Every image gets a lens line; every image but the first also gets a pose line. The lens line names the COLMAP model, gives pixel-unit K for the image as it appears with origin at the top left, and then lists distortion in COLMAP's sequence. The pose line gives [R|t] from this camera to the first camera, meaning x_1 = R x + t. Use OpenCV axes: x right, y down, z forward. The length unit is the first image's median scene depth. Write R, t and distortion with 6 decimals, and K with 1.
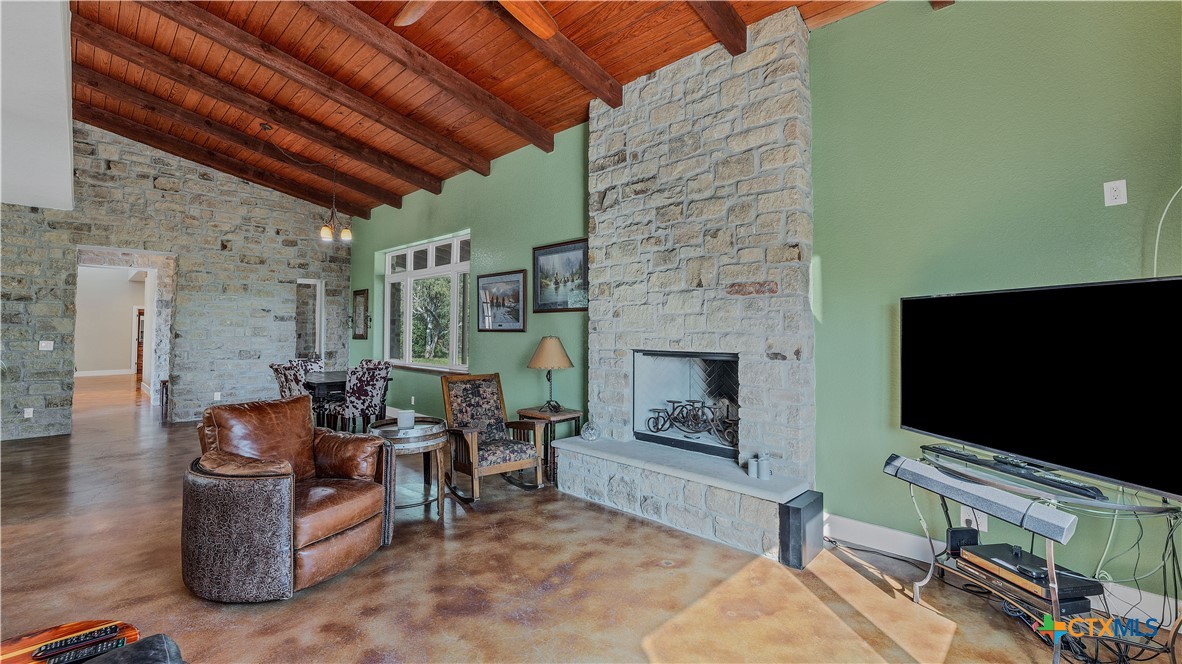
lens RADIAL K [[492.7, 0, 595.9], [0, 492.7, 311.9], [0, 0, 1]] dist [0.000470, 0.000191]
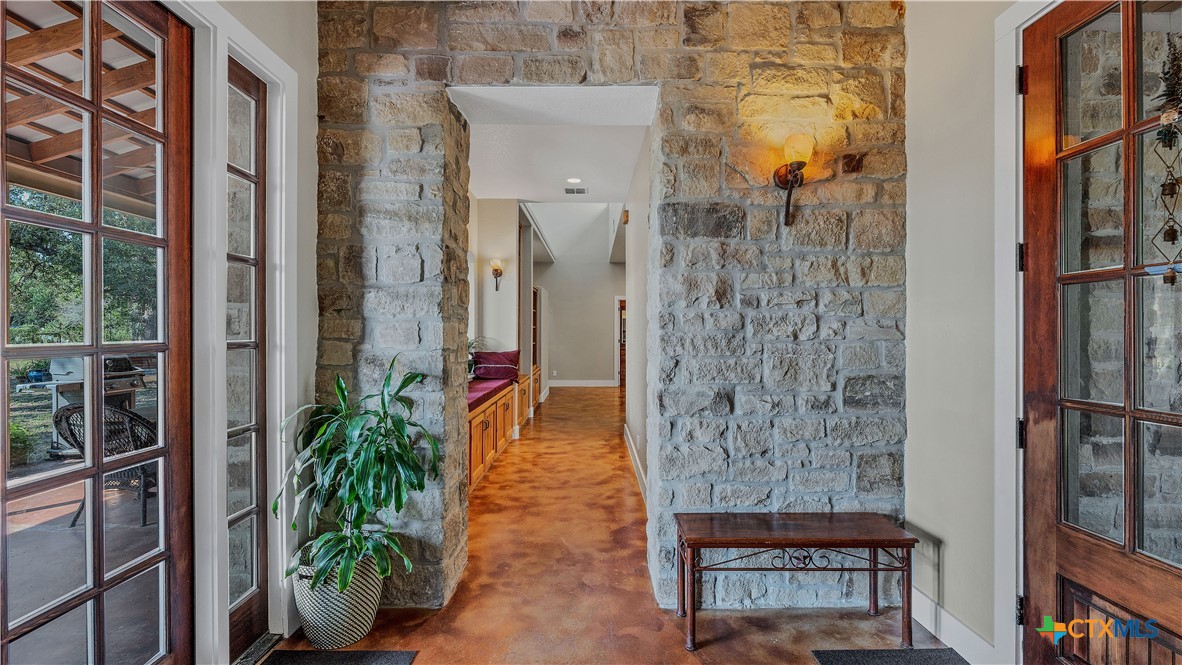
lens RADIAL K [[489.5, 0, 591.5], [0, 489.5, 327.2], [0, 0, 1]] dist [-0.001012, 0.000256]
pose [[0.688937, -0.002567, -0.724817, -0.421614], [0.023193, 0.999560, 0.018504, 0.020040], [0.724450, -0.029559, 0.688693, 0.459202]]
